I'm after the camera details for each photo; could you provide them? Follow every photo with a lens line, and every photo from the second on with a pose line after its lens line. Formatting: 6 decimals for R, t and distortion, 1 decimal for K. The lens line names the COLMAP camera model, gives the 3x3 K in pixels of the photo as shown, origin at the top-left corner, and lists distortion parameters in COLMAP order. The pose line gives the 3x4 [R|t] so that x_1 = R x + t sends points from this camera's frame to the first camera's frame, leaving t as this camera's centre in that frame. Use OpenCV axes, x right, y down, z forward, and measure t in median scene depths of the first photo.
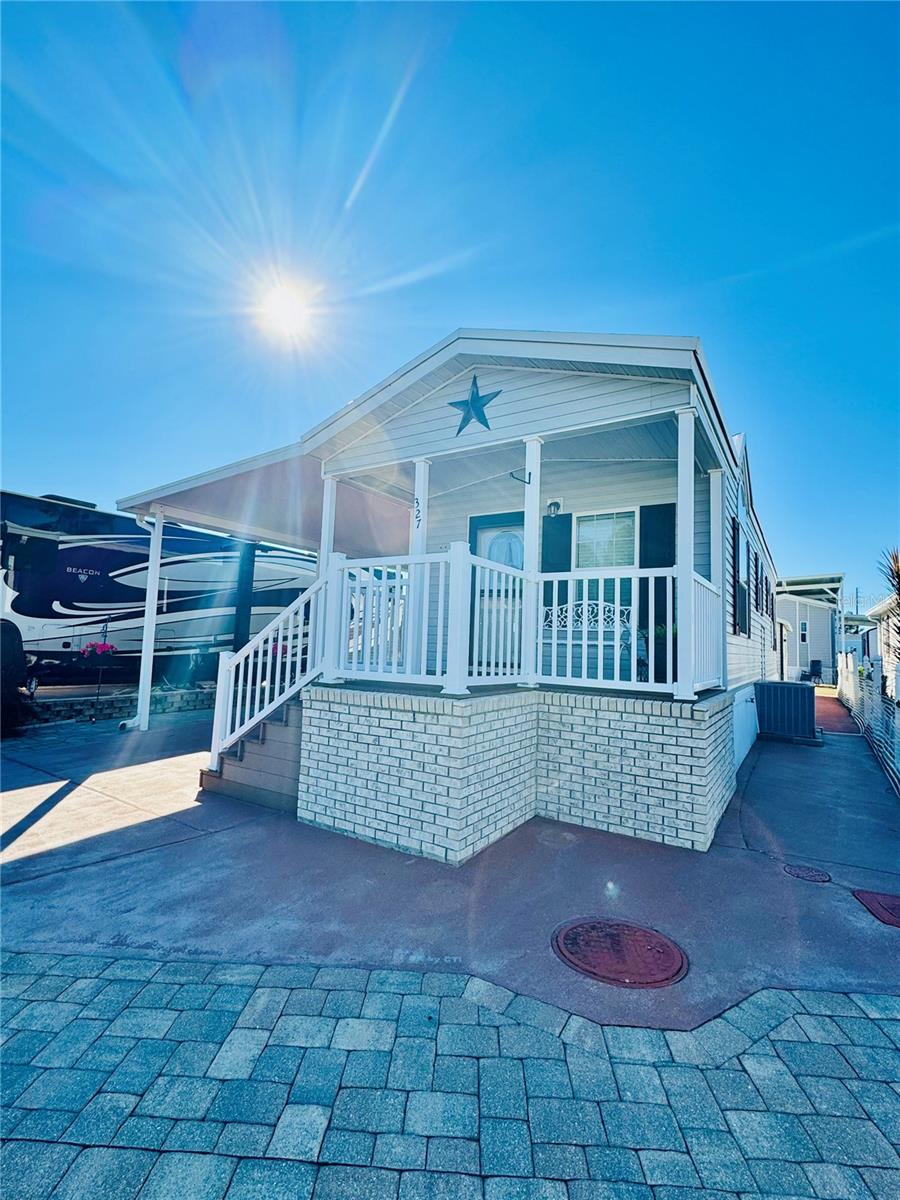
lens RADIAL K [[550.7, 0, 452.5], [0, 550.7, 596.4], [0, 0, 1]] dist [-0.003425, 0.000693]
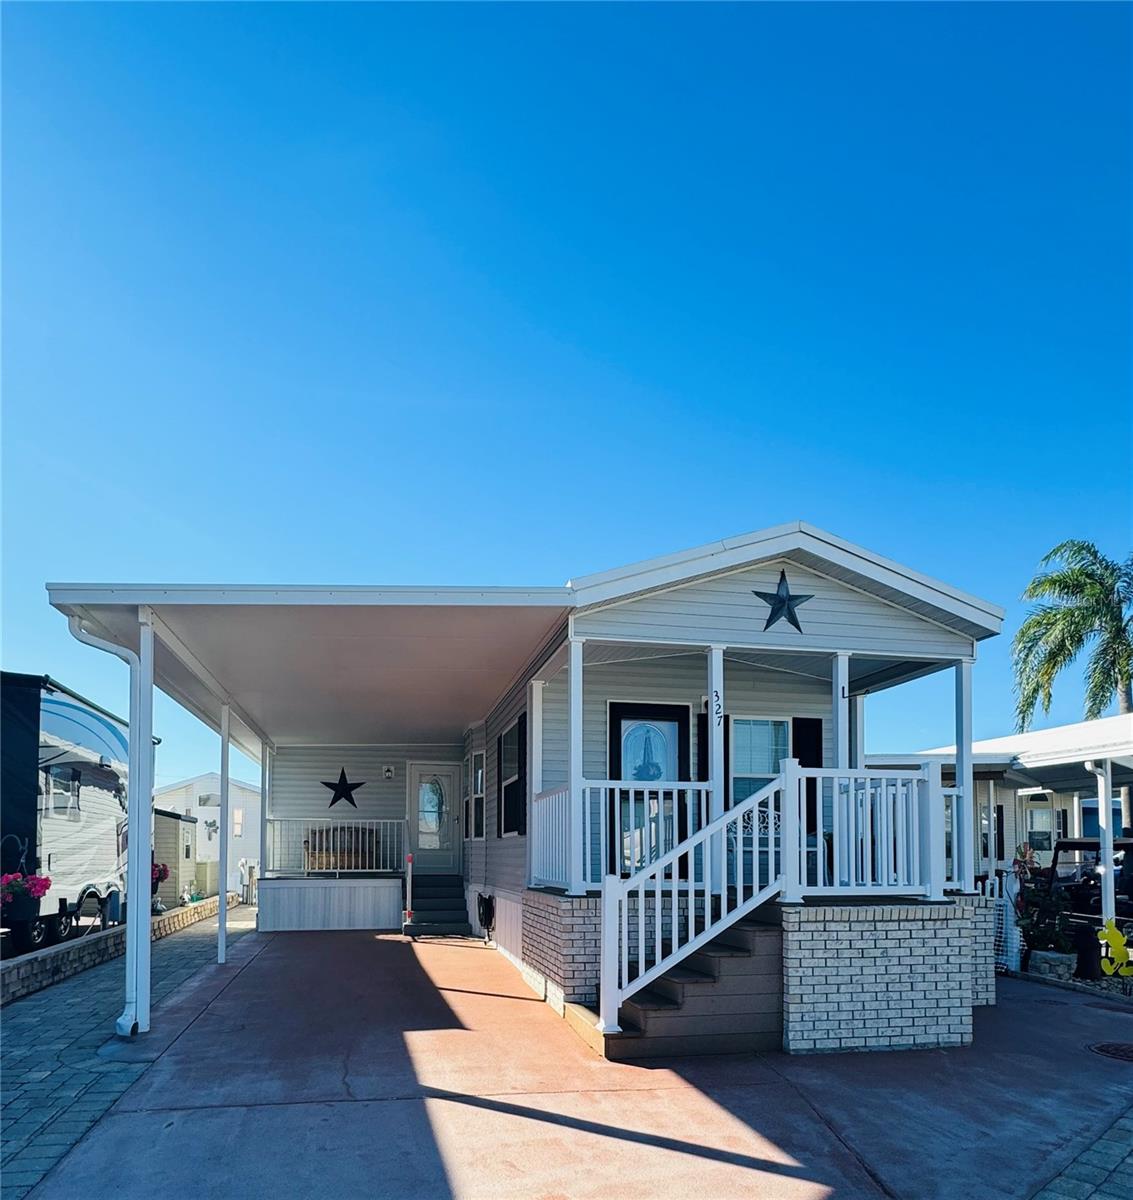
lens RADIAL K [[761.9, 0, 505.8], [0, 761.9, 828.2], [0, 0, 1]] dist [-0.004165, 0.001670]
pose [[0.738868, -0.008016, 0.673802, -1.358049], [-0.037884, 0.997854, 0.053413, -0.014414], [-0.672784, -0.064992, 0.736979, 0.379041]]
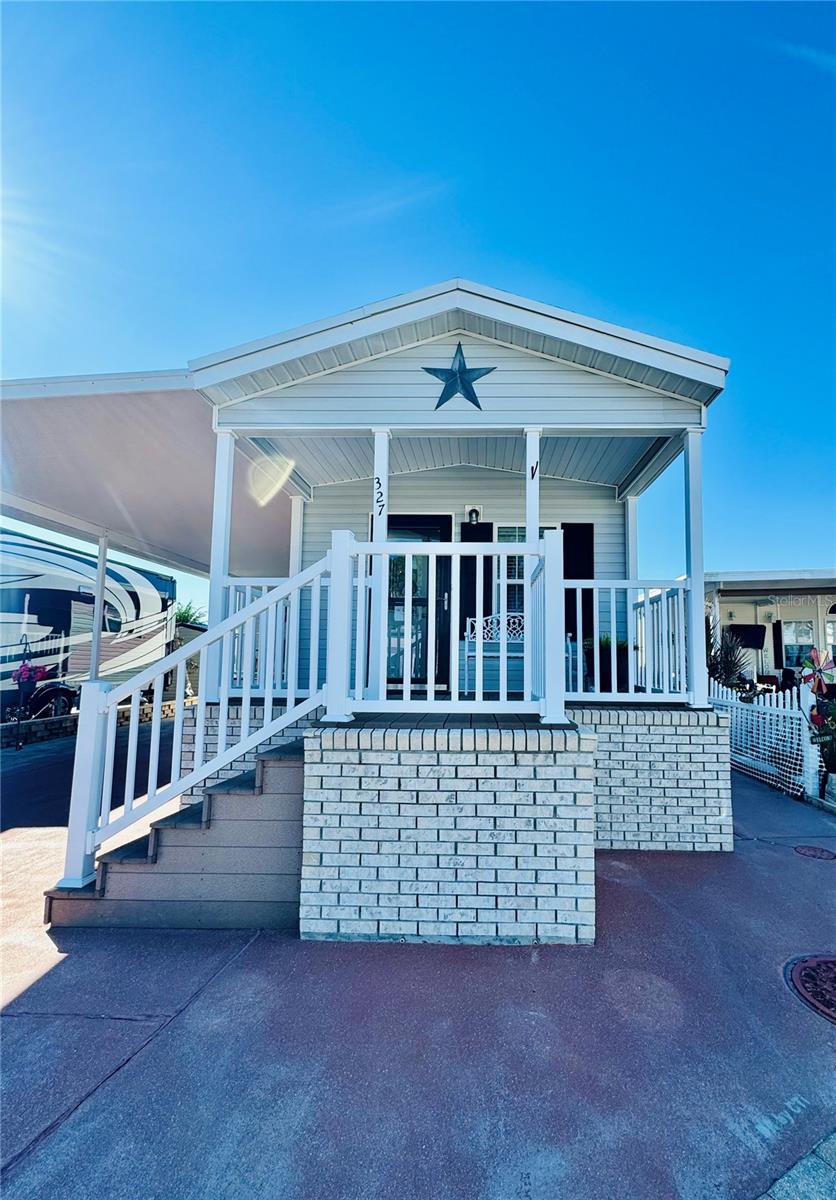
lens RADIAL K [[494.5, 0, 465.9], [0, 494.5, 623.9], [0, 0, 1]] dist [0.001182, -0.000217]
pose [[0.854249, 0.014082, 0.519673, -0.388564], [-0.025596, 0.999560, 0.014990, 0.022590], [-0.519234, -0.026106, 0.854234, 0.380762]]
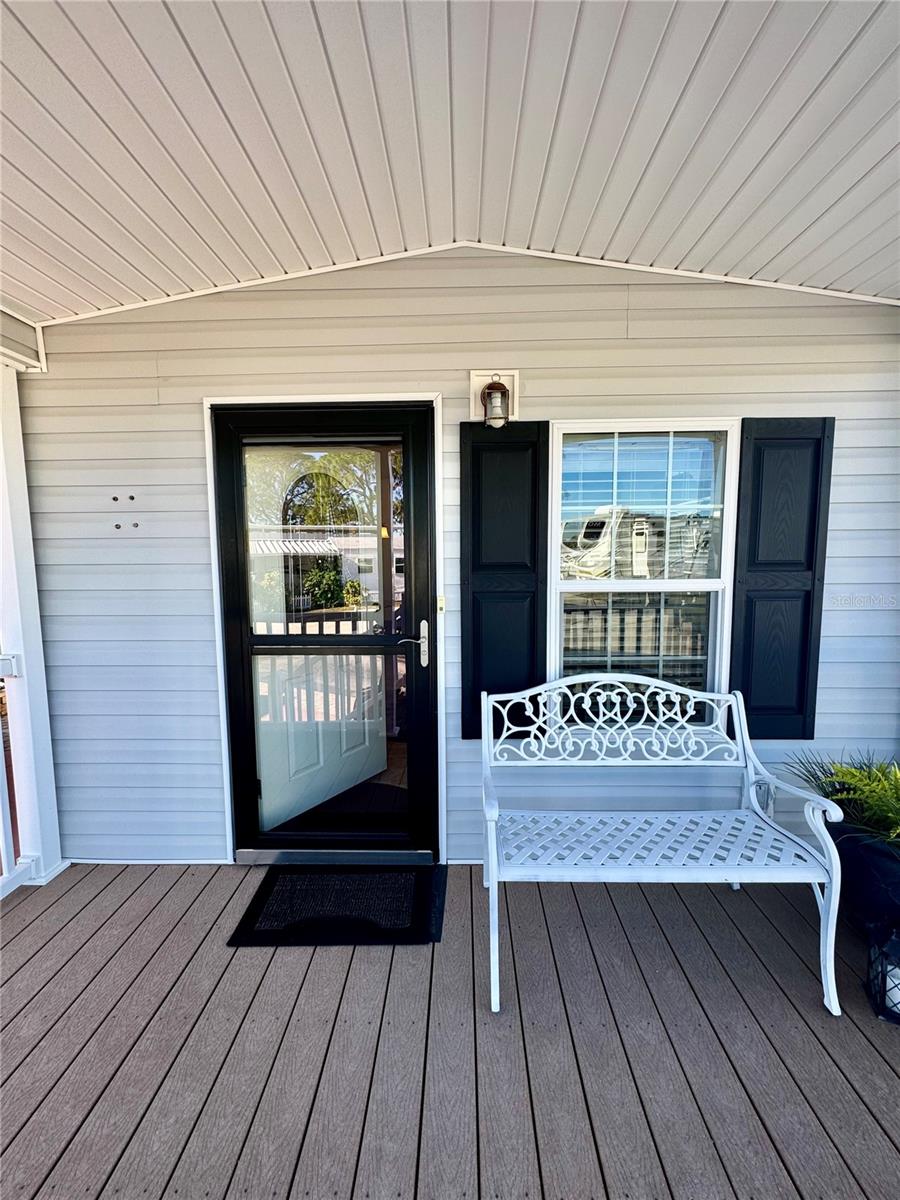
lens RADIAL K [[481.2, 0, 449.4], [0, 481.2, 596.3], [0, 0, 1]] dist [-0.003877, 0.000739]
pose [[0.855405, -0.093755, 0.509404, -0.003490], [-0.005416, 0.981809, 0.189794, -0.139988], [-0.517932, -0.165109, 0.839336, 1.065150]]
